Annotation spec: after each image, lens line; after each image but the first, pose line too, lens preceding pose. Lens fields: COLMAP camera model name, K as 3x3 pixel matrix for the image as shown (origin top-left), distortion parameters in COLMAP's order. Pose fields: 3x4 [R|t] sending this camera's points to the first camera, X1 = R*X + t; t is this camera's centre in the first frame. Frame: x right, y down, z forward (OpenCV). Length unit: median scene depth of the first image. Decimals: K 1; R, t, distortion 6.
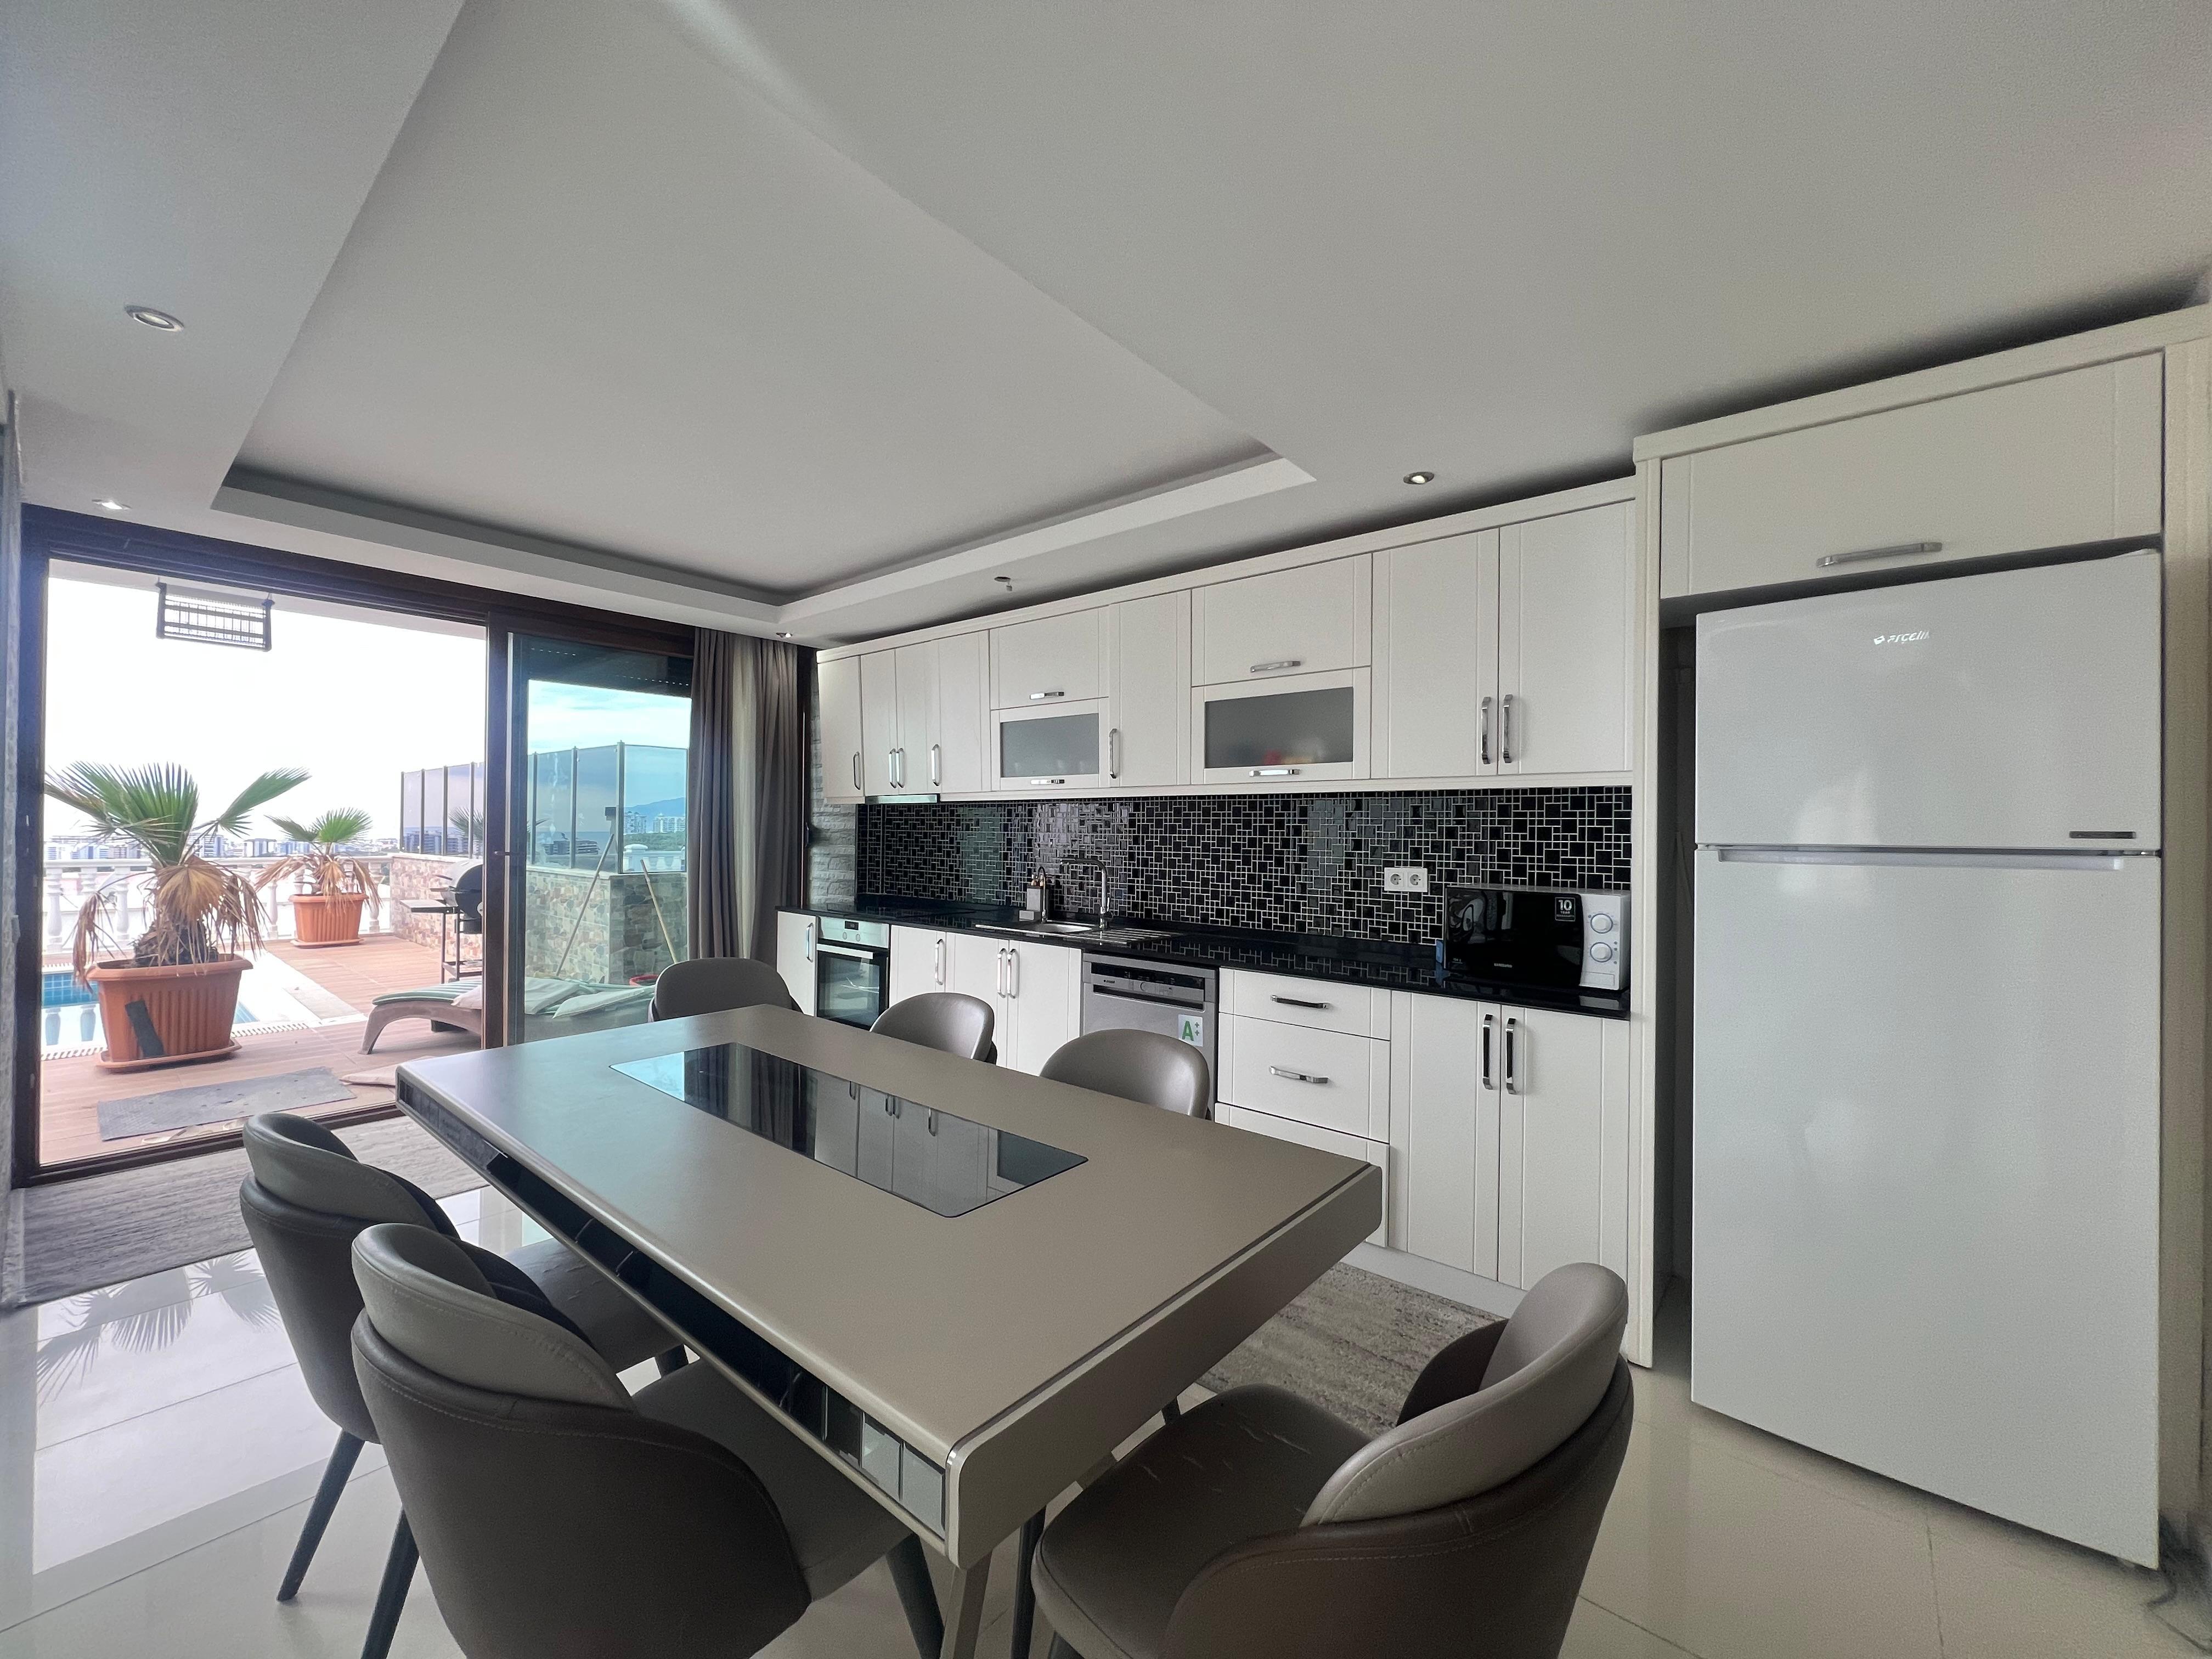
lens RADIAL K [[882.4, 0, 1106.0], [0, 882.4, 829.5], [0, 0, 1]] dist [-0.001234, 0.000197]
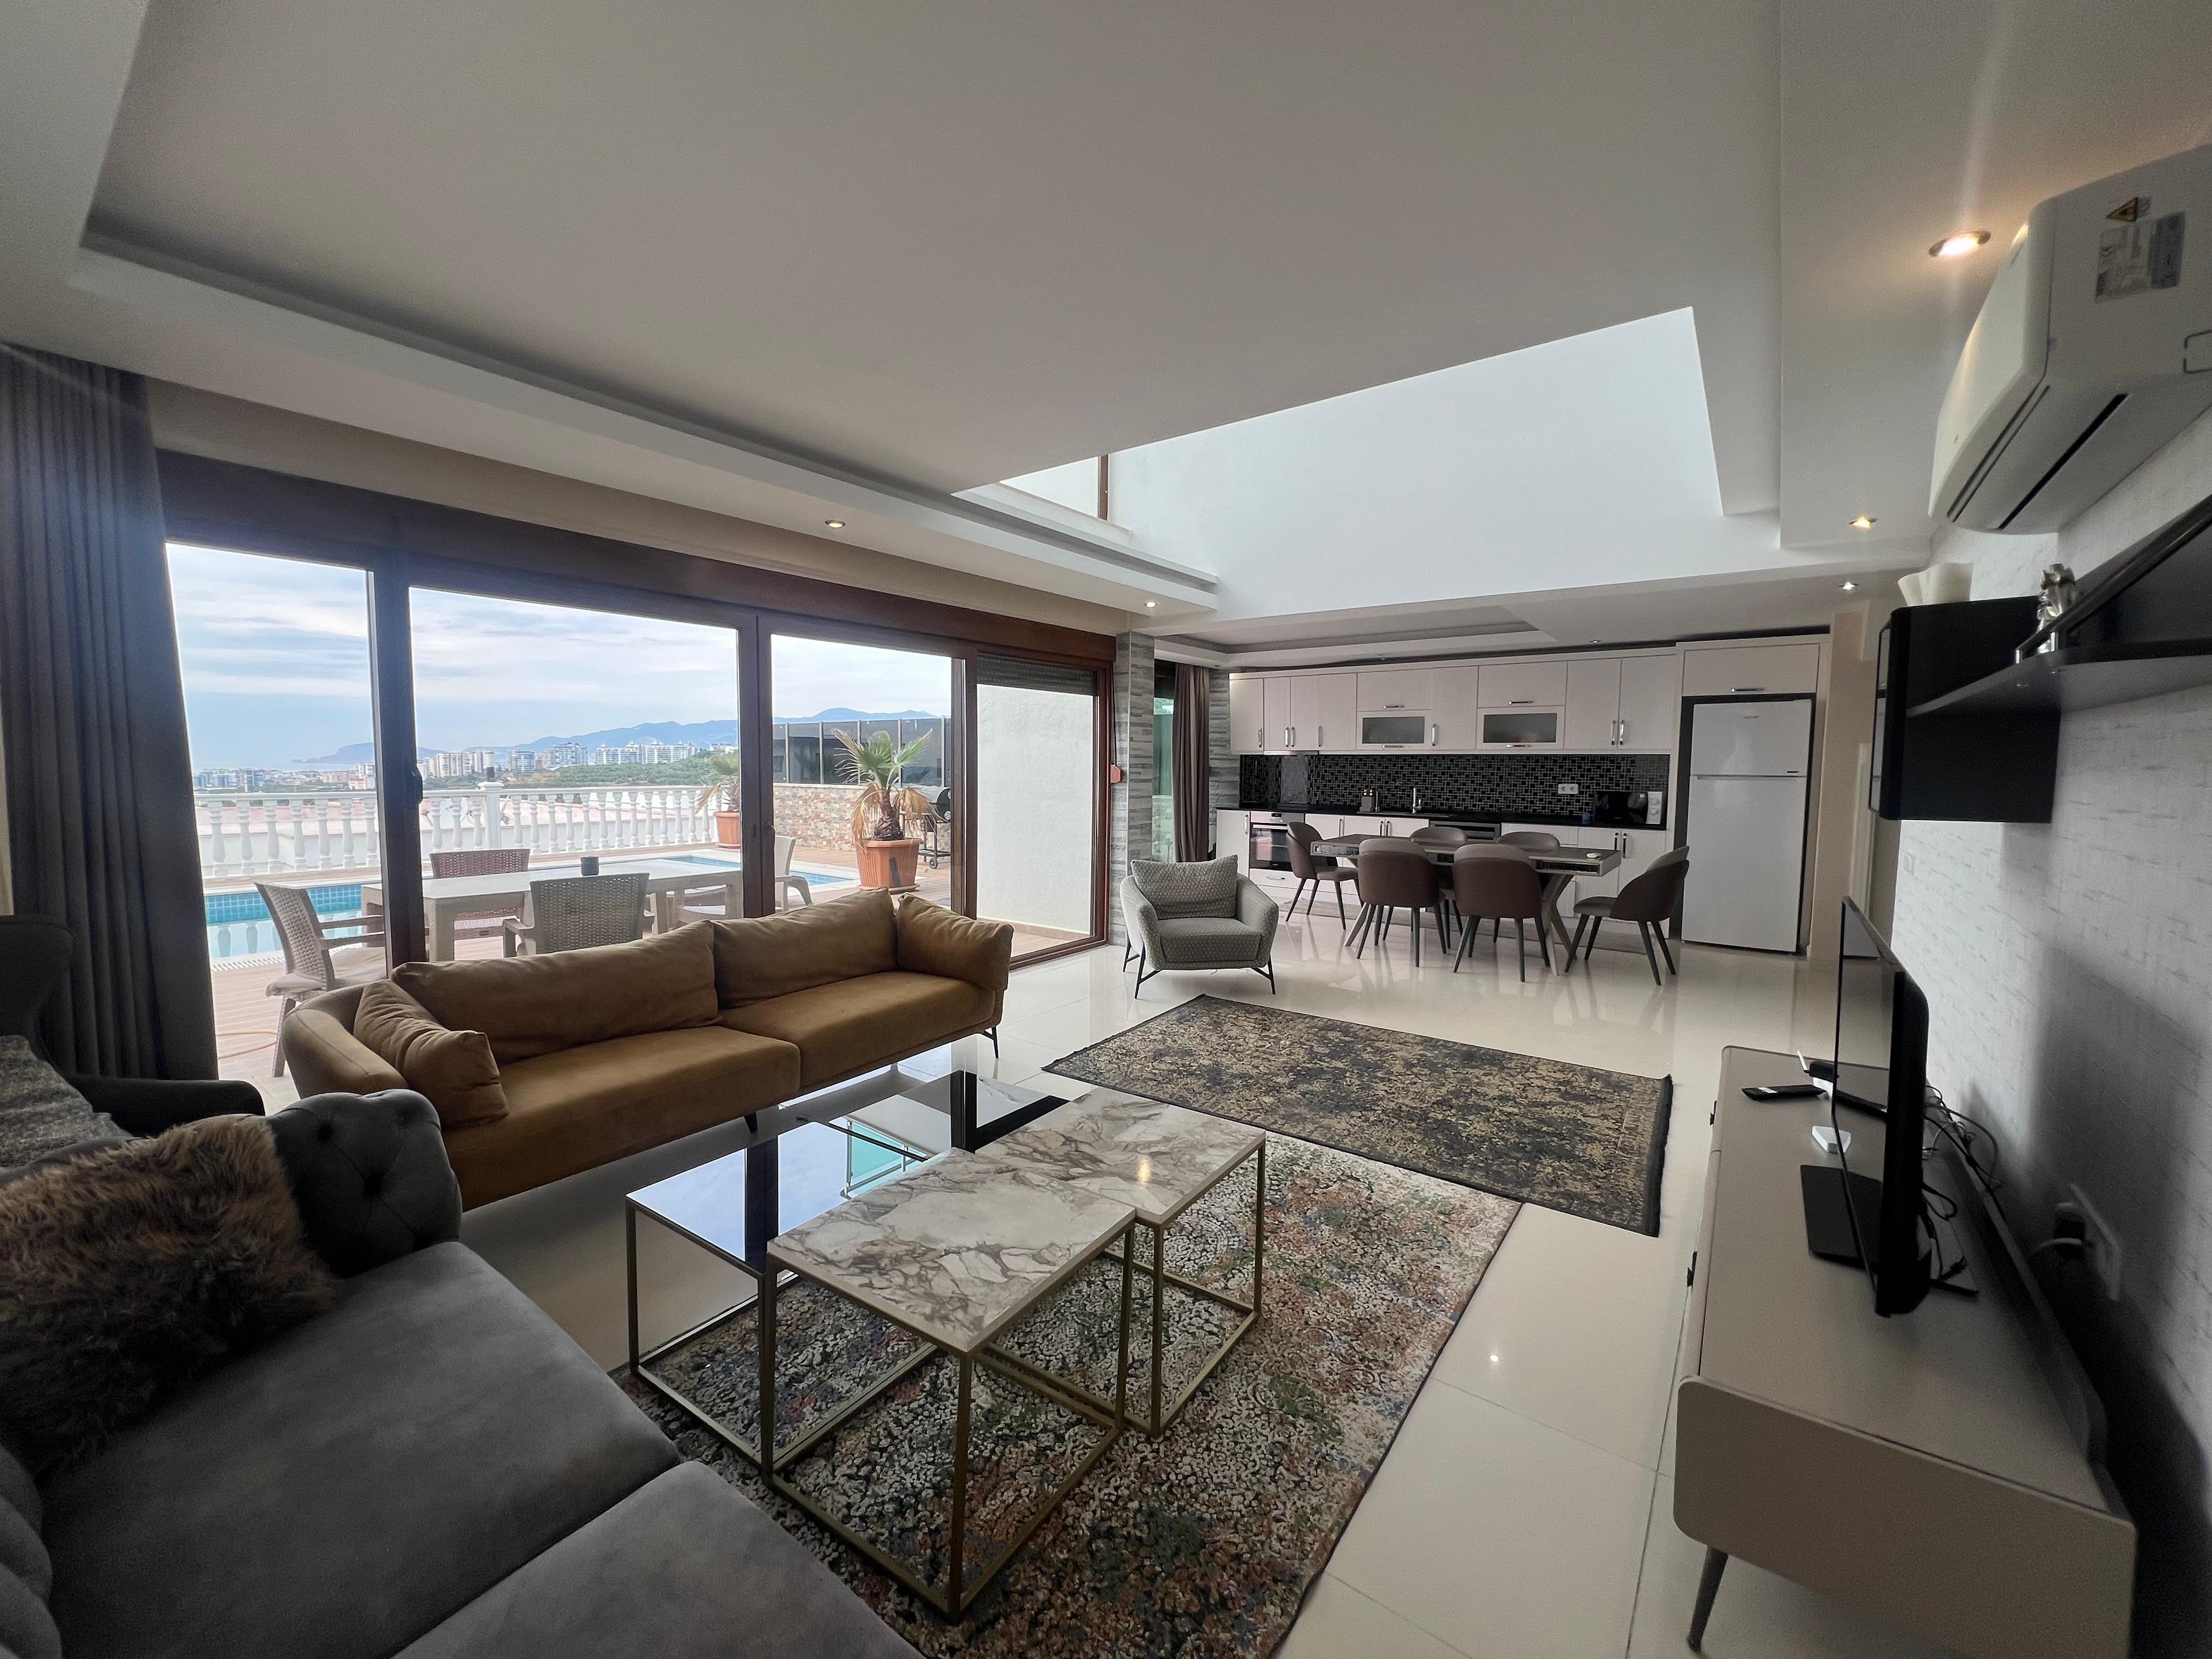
lens RADIAL K [[882.4, 0, 1106.0], [0, 882.4, 829.5], [0, 0, 1]] dist [-0.001234, 0.000197]
pose [[0.998239, -0.007114, 0.058893, -0.828682], [0.002515, 0.996966, 0.077799, -0.019418], [-0.059268, -0.077514, 0.995228, -1.051168]]
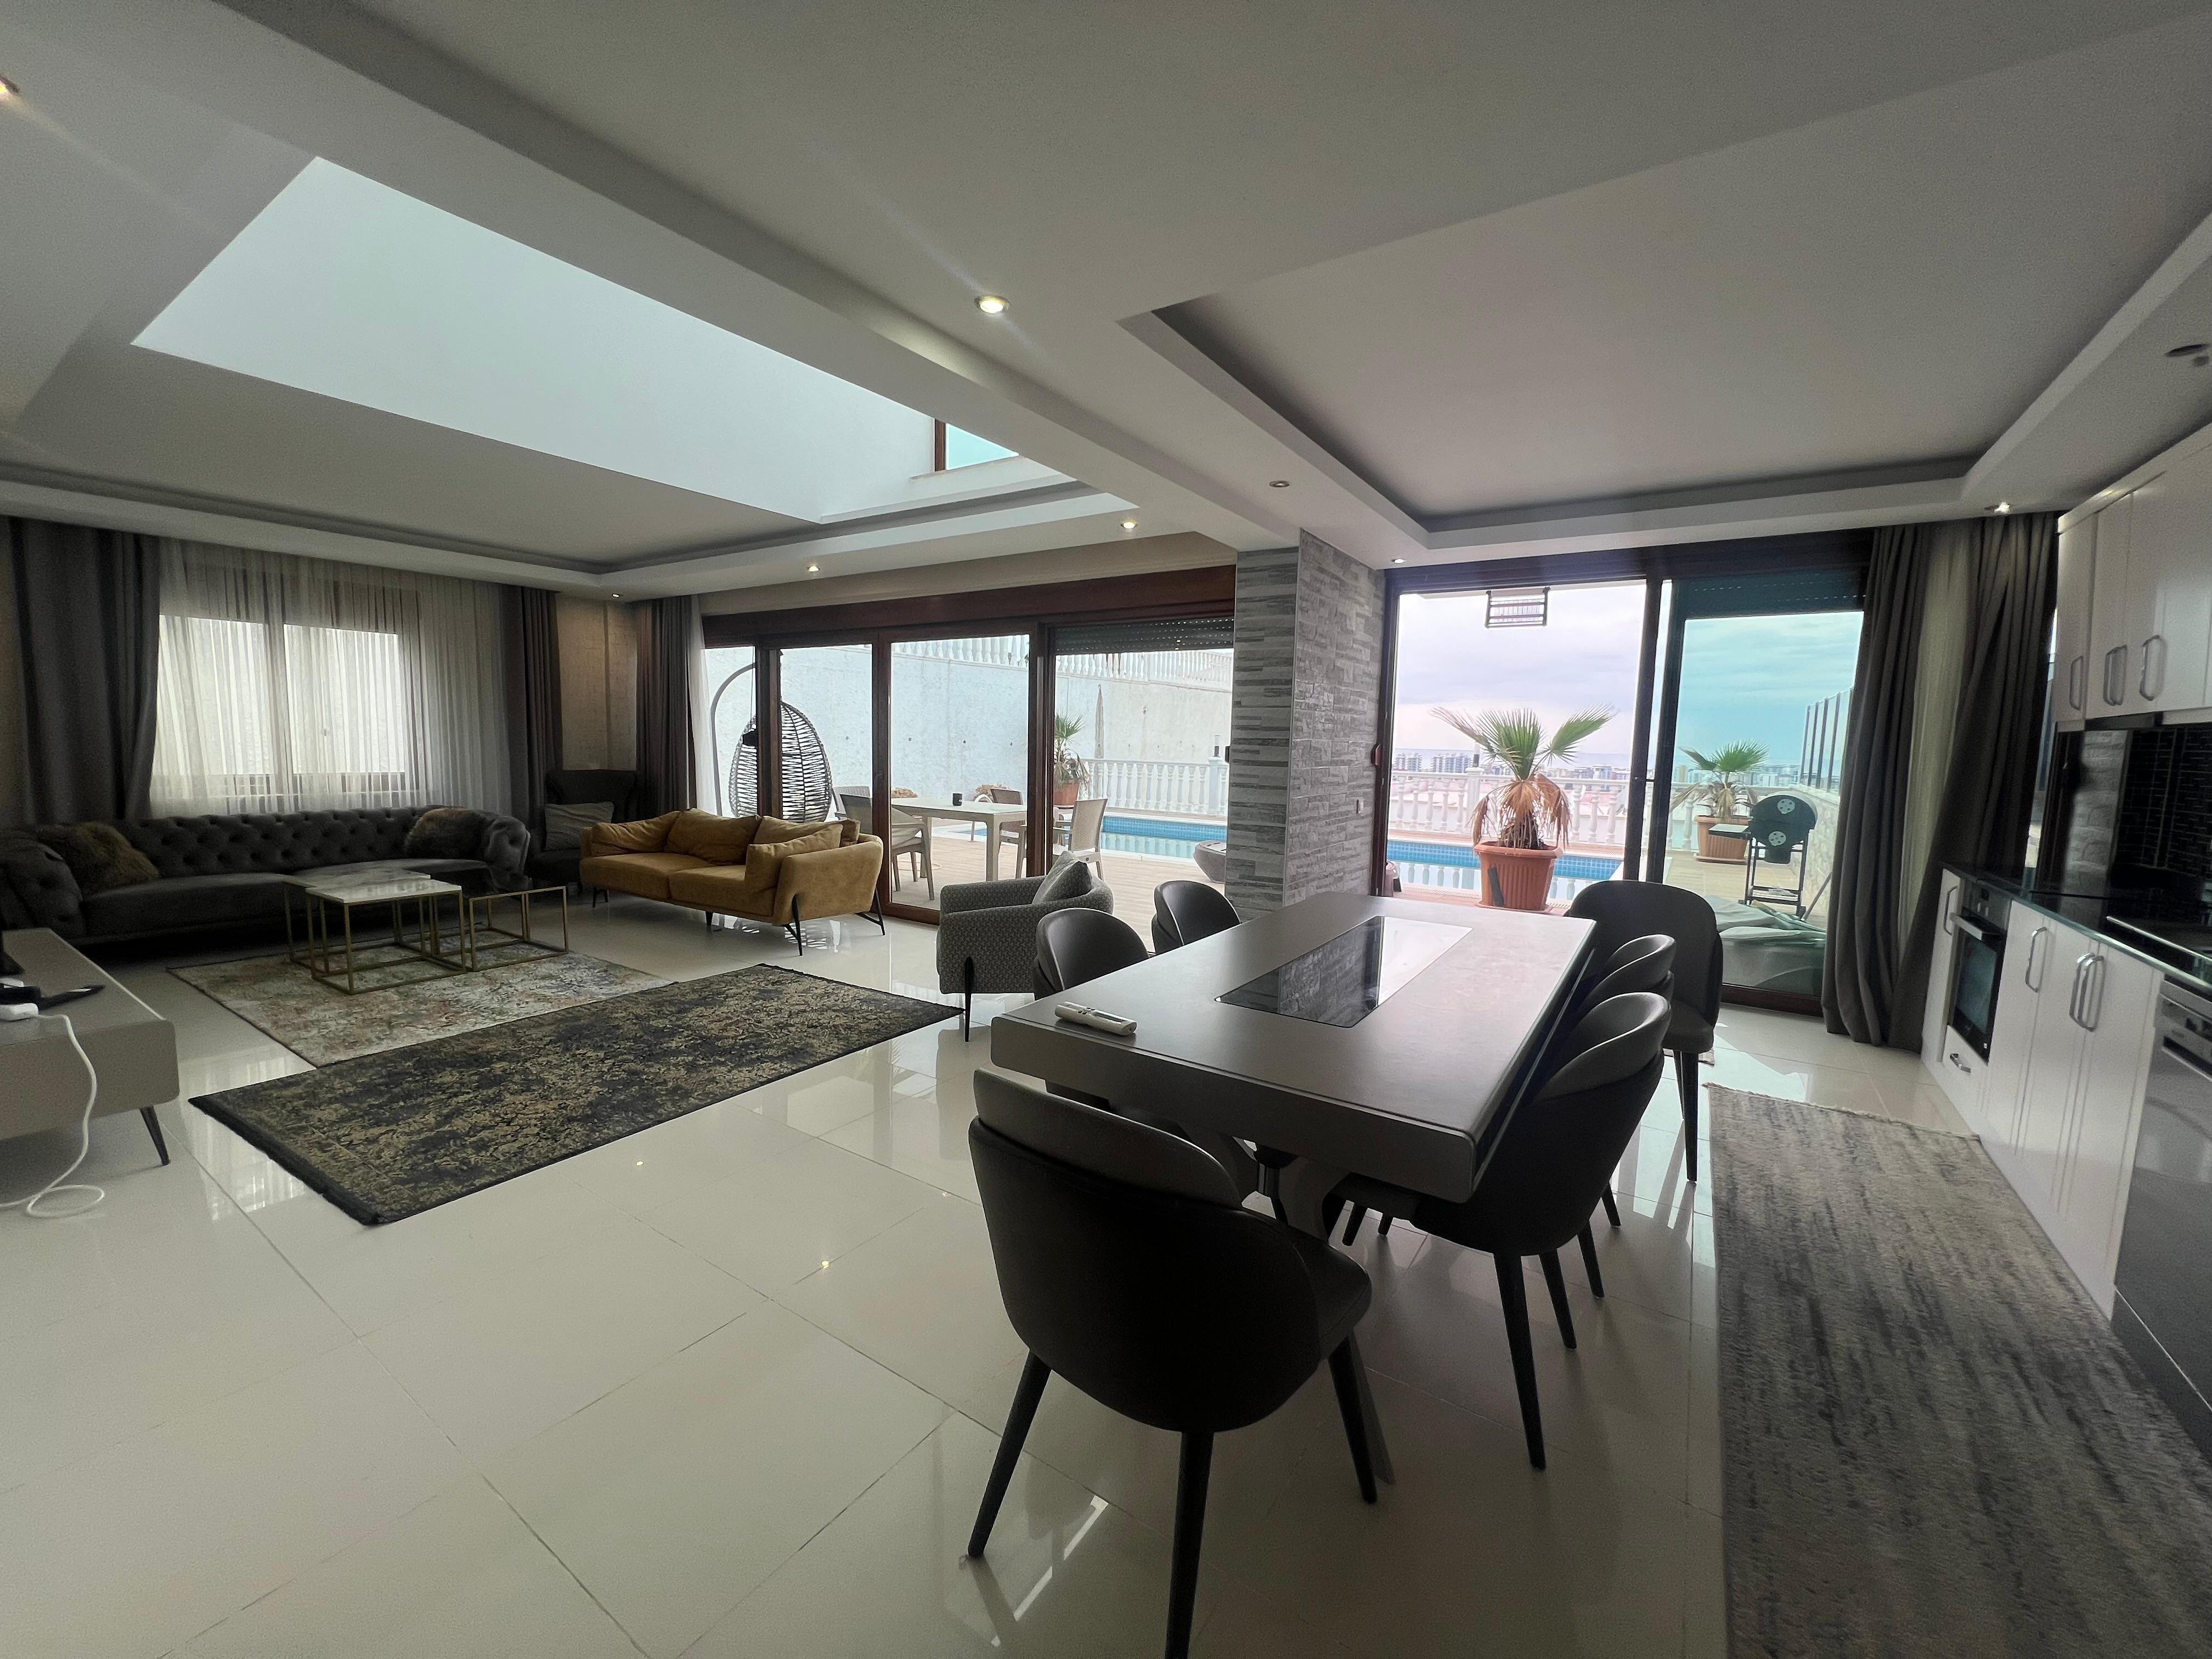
lens RADIAL K [[882.4, 0, 1106.0], [0, 882.4, 829.5], [0, 0, 1]] dist [-0.001234, 0.000197]
pose [[0.110346, 0.094920, -0.989350, 0.361571], [-0.021314, 0.995426, 0.093126, 0.000410], [0.993665, 0.010811, 0.111865, 0.171384]]
